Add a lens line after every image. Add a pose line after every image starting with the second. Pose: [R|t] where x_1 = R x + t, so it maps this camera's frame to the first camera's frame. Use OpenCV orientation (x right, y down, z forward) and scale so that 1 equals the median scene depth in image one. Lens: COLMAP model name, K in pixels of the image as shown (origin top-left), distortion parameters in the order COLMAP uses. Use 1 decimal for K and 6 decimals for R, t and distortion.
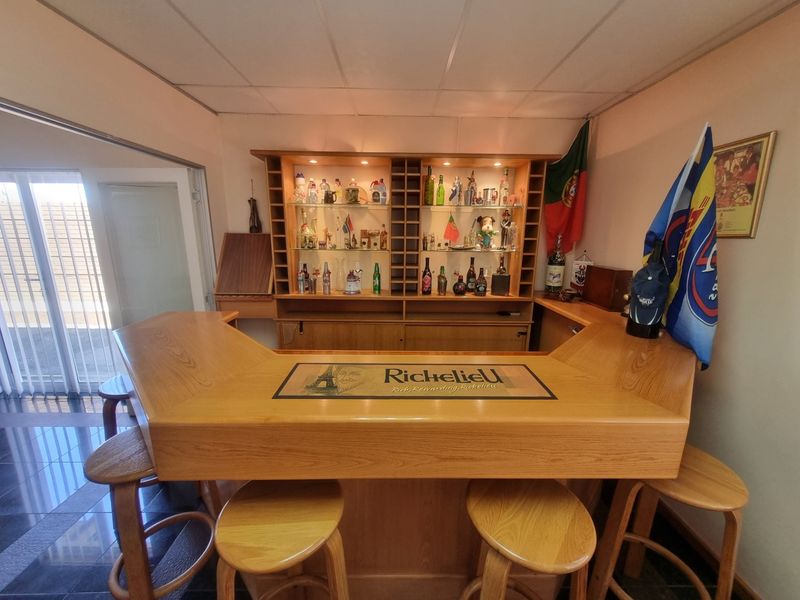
lens RADIAL K [[312.3, 0, 400.0], [0, 312.3, 299.7], [0, 0, 1]] dist [0.005643, 0.000128]
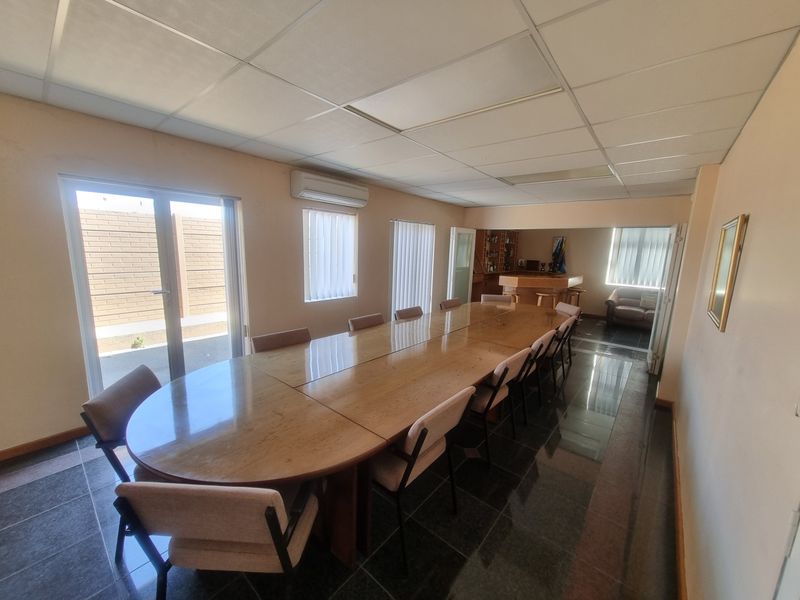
lens RADIAL K [[312.3, 0, 402.5], [0, 312.3, 300.2], [0, 0, 1]] dist [0.005643, 0.000128]
pose [[0.648033, -0.119659, 0.752153, -1.665152], [0.137781, 0.989705, 0.038743, 0.047522], [-0.749045, 0.078526, 0.657848, -0.338821]]
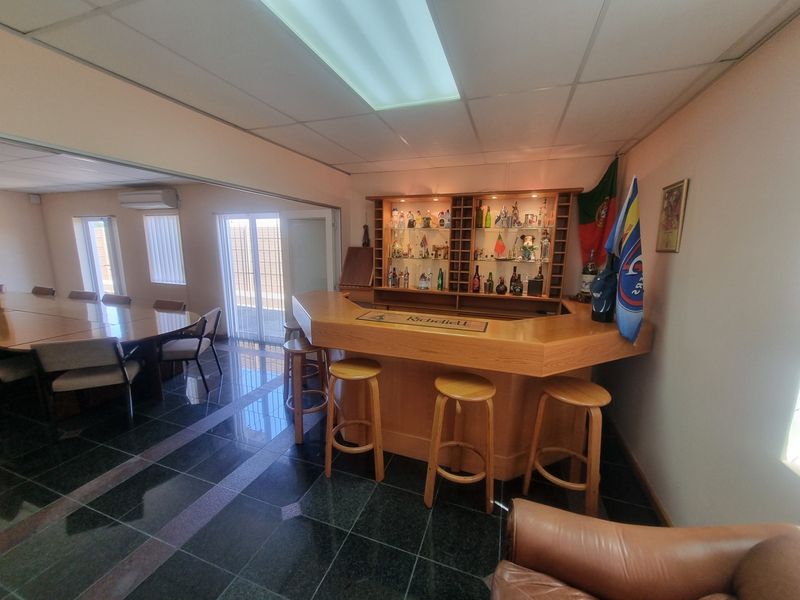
lens RADIAL K [[312.3, 0, 402.3], [0, 312.3, 296.8], [0, 0, 1]] dist [0.005643, 0.000128]
pose [[0.939318, 0.059109, -0.337918, 0.253601], [-0.076869, 0.996262, -0.039406, 0.082894], [0.334325, 0.062991, 0.940350, -0.390992]]
